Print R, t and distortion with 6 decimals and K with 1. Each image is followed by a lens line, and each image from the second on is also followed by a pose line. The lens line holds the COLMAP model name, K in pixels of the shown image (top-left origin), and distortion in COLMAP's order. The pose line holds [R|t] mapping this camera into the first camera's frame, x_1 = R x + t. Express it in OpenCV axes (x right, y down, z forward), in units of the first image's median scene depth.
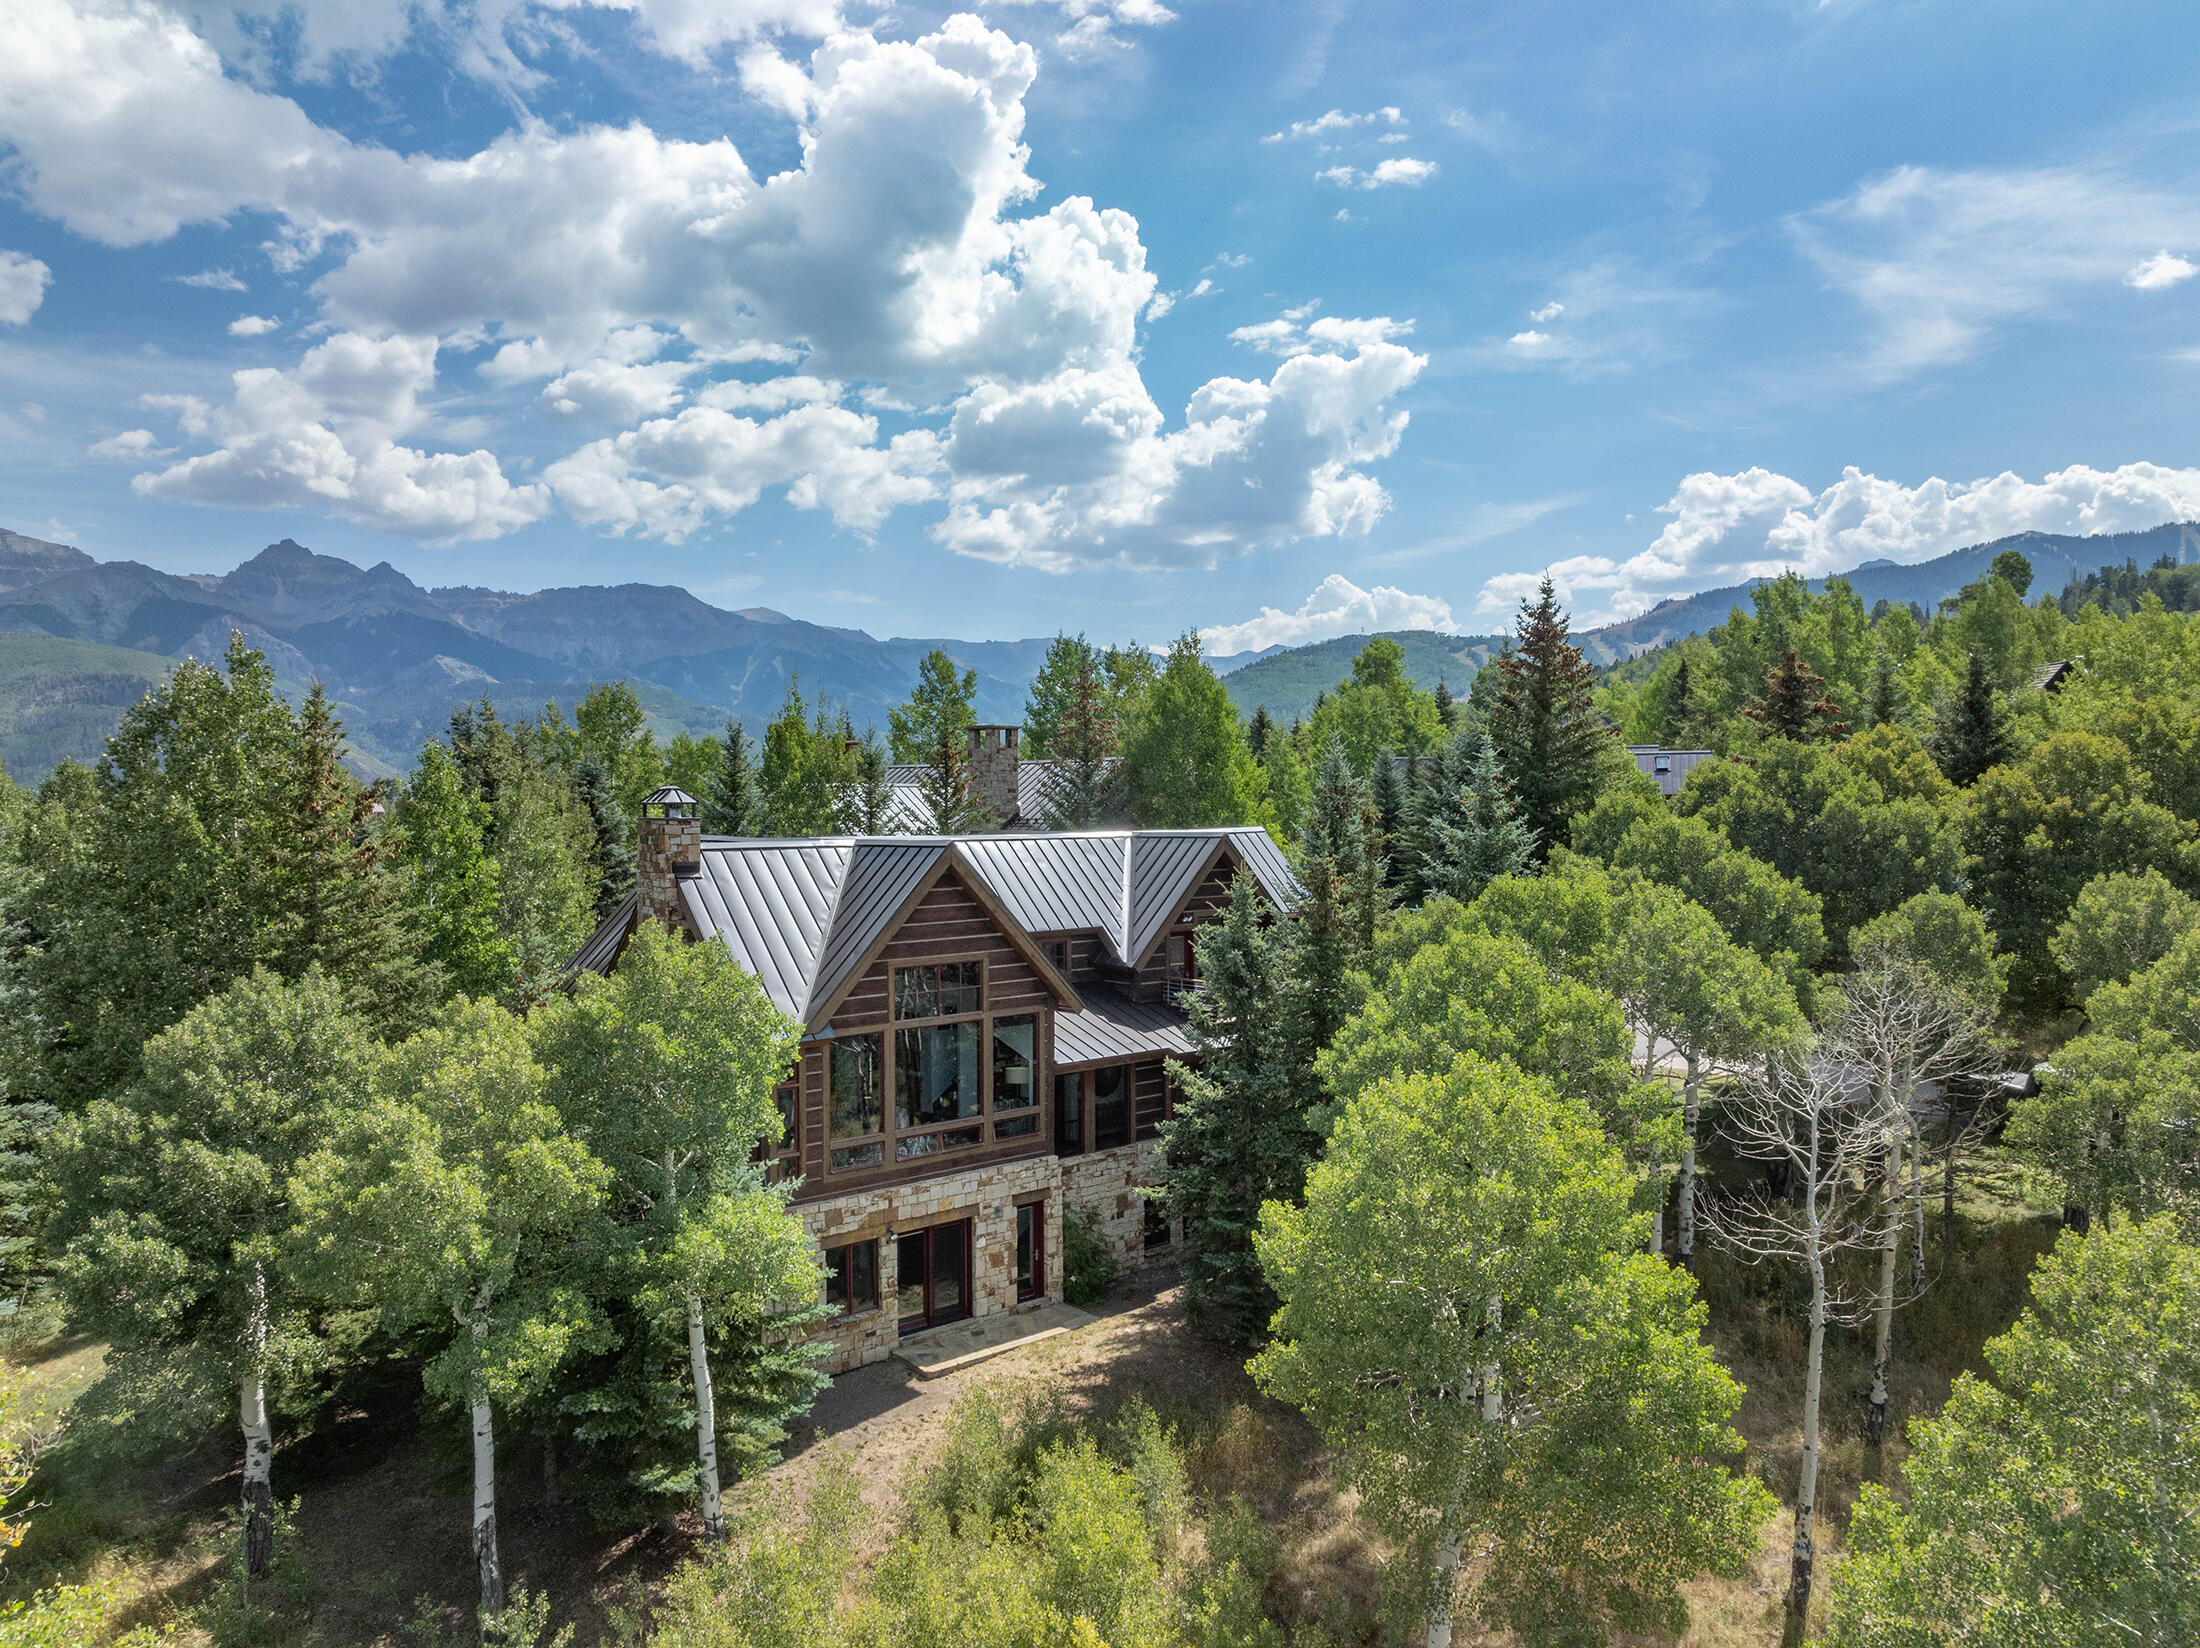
lens RADIAL K [[1623.3, 0, 1100.0], [0, 1623.3, 824.0], [0, 0, 1]] dist [-0.021043, -0.002678]
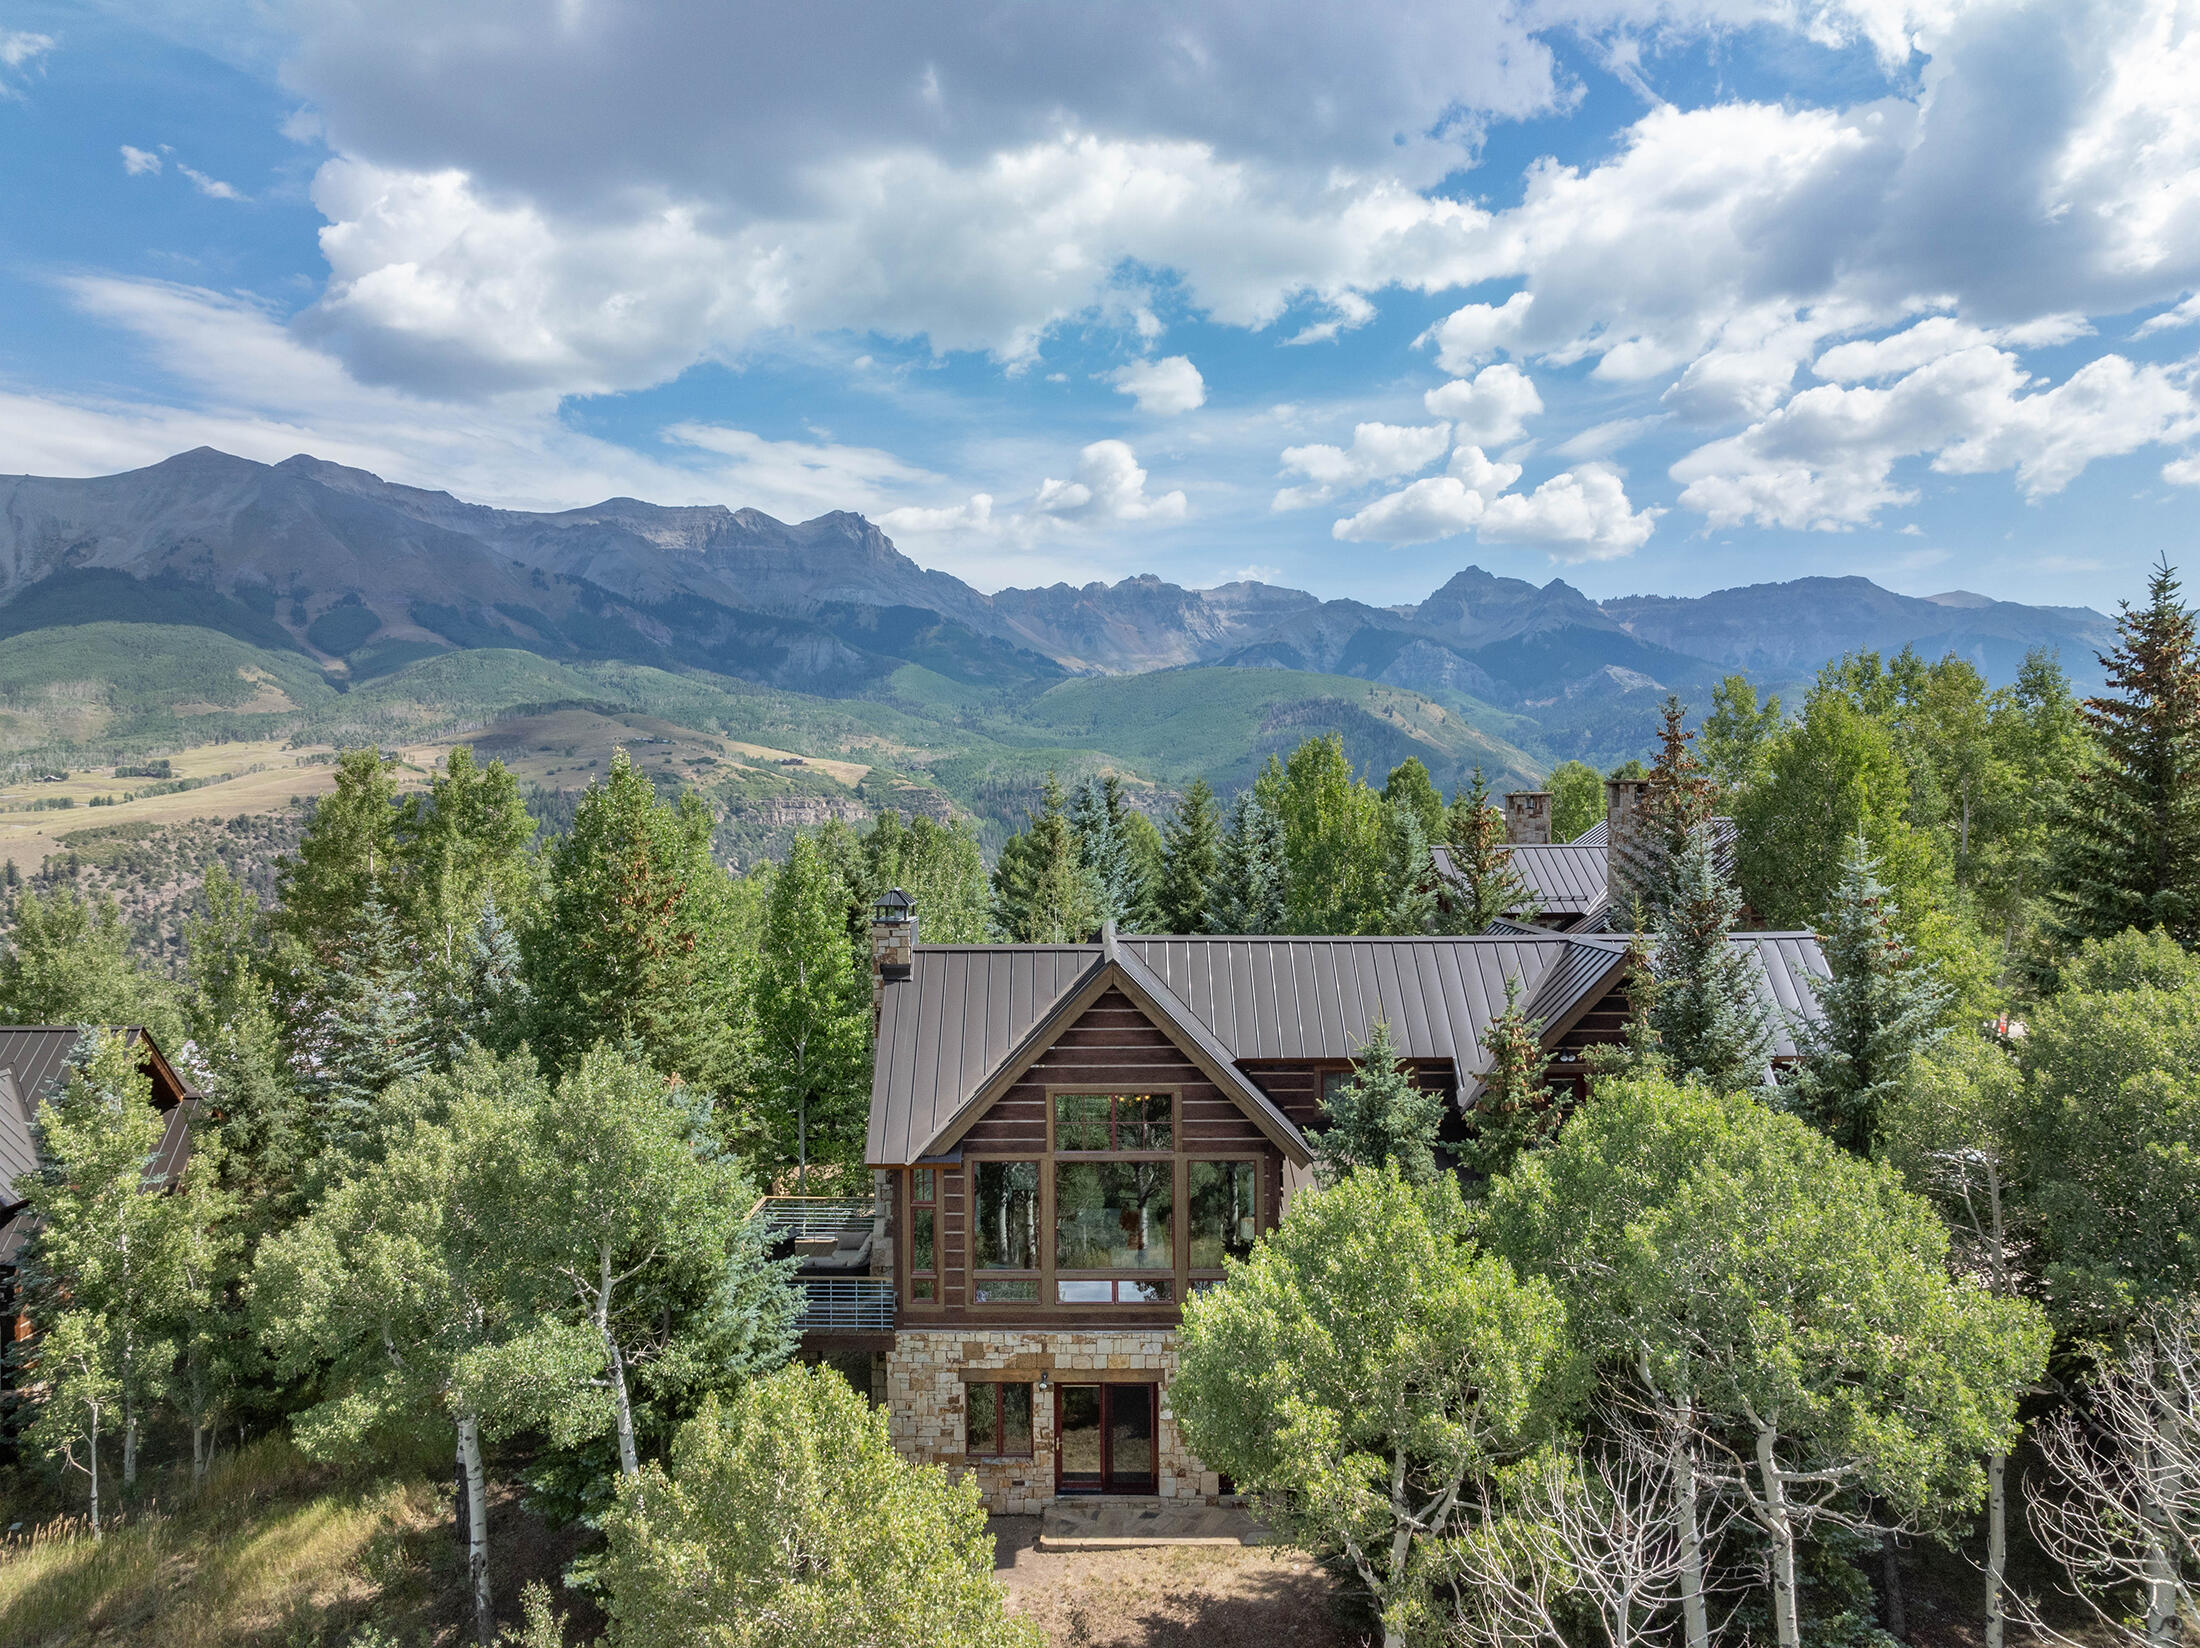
lens RADIAL K [[1623.3, 0, 1100.0], [0, 1623.3, 824.0], [0, 0, 1]] dist [-0.021043, -0.002678]
pose [[0.717858, 0.010604, -0.696108, 0.509980], [-0.007832, 0.999944, 0.007157, -0.068201], [0.696145, 0.000314, 0.717901, 0.344784]]
